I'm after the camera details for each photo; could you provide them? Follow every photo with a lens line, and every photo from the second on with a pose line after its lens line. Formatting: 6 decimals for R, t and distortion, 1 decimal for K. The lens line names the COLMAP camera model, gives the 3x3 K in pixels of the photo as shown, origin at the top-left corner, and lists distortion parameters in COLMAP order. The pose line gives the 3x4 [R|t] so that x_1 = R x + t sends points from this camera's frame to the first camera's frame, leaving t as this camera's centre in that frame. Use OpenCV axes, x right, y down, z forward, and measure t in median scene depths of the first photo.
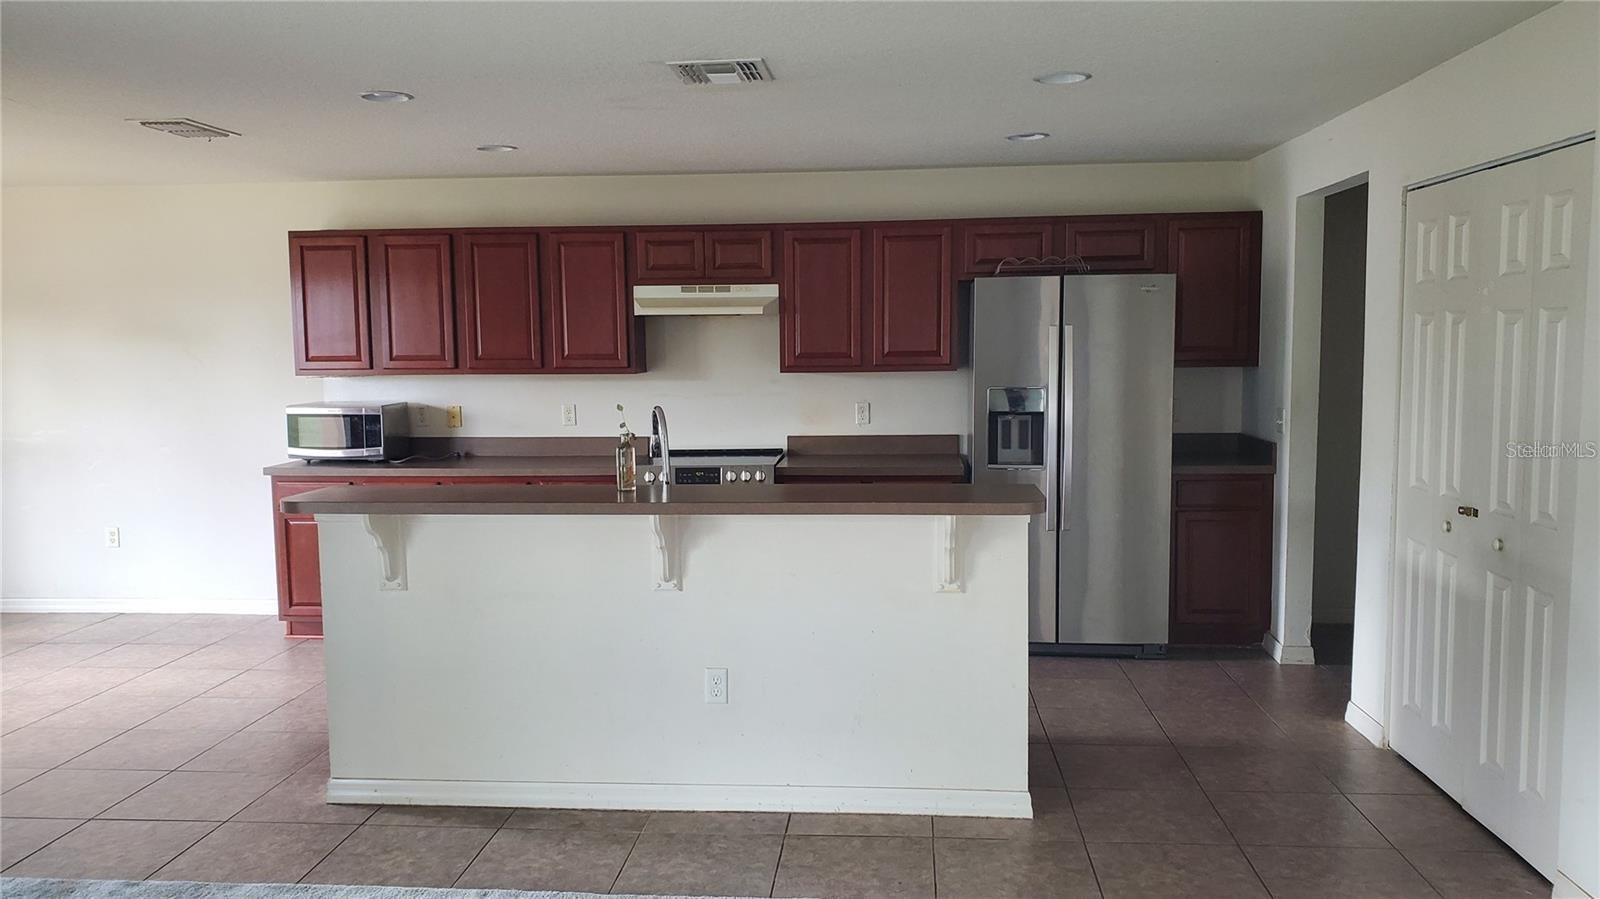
lens RADIAL K [[1215.5, 0, 798.6], [0, 1215.5, 454.3], [0, 0, 1]] dist [0.051618, -0.002602]
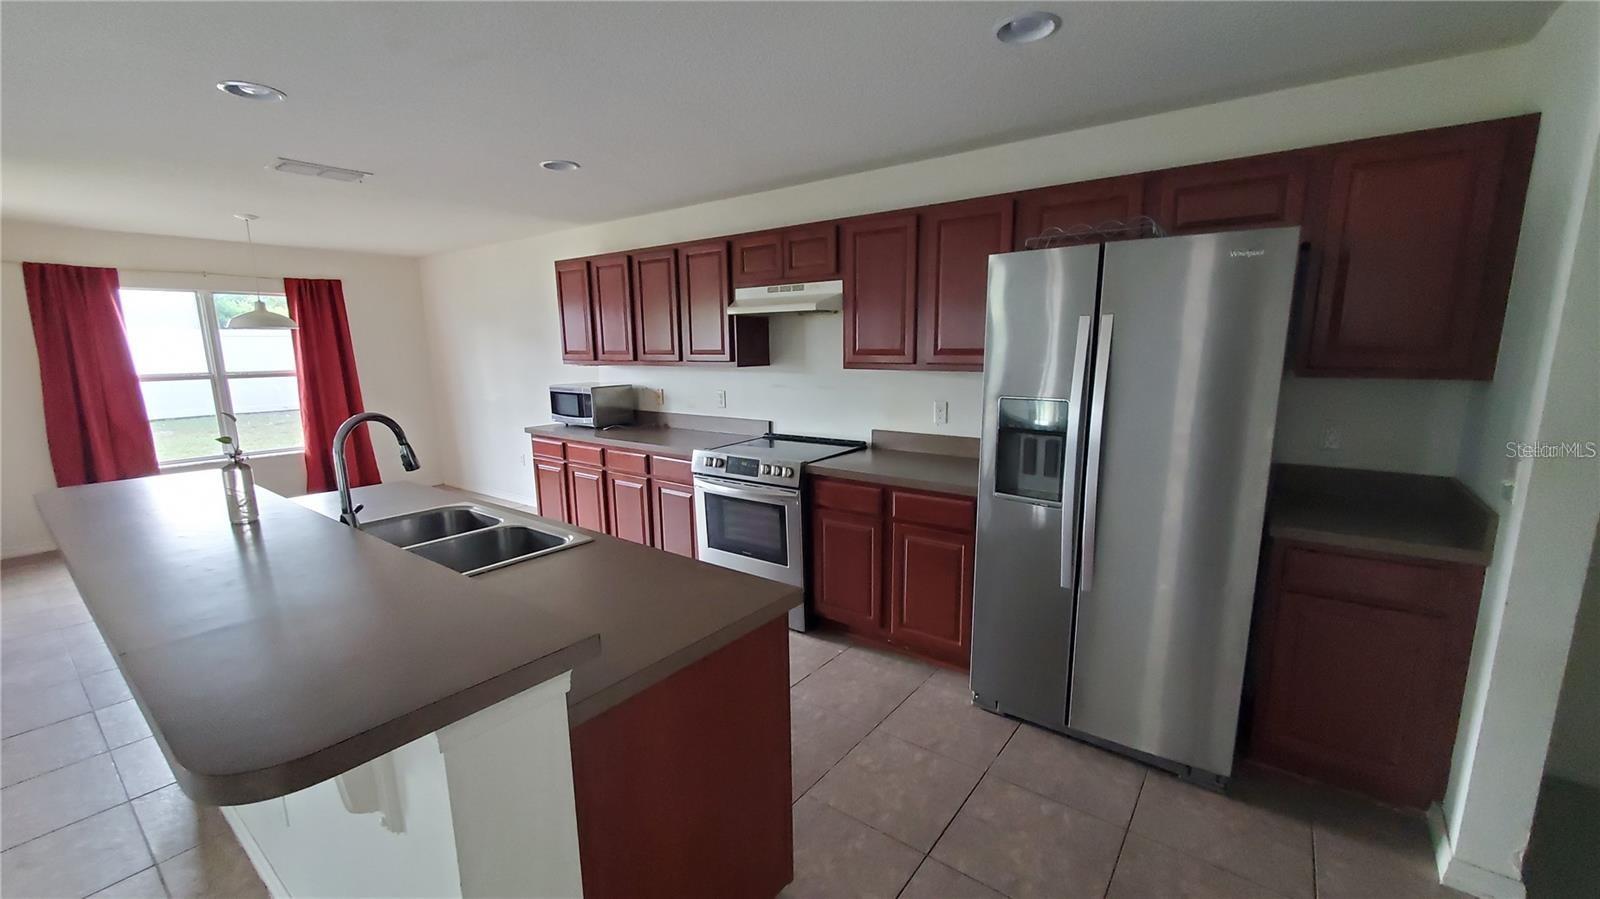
lens RADIAL K [[642.7, 0, 805.1], [0, 642.7, 457.0], [0, 0, 1]] dist [-0.000352, 0.000368]
pose [[0.851364, 0.093271, -0.516217, 0.242320], [-0.049352, 0.993943, 0.098193, -0.045626], [0.522249, -0.058122, 0.850810, 0.521970]]
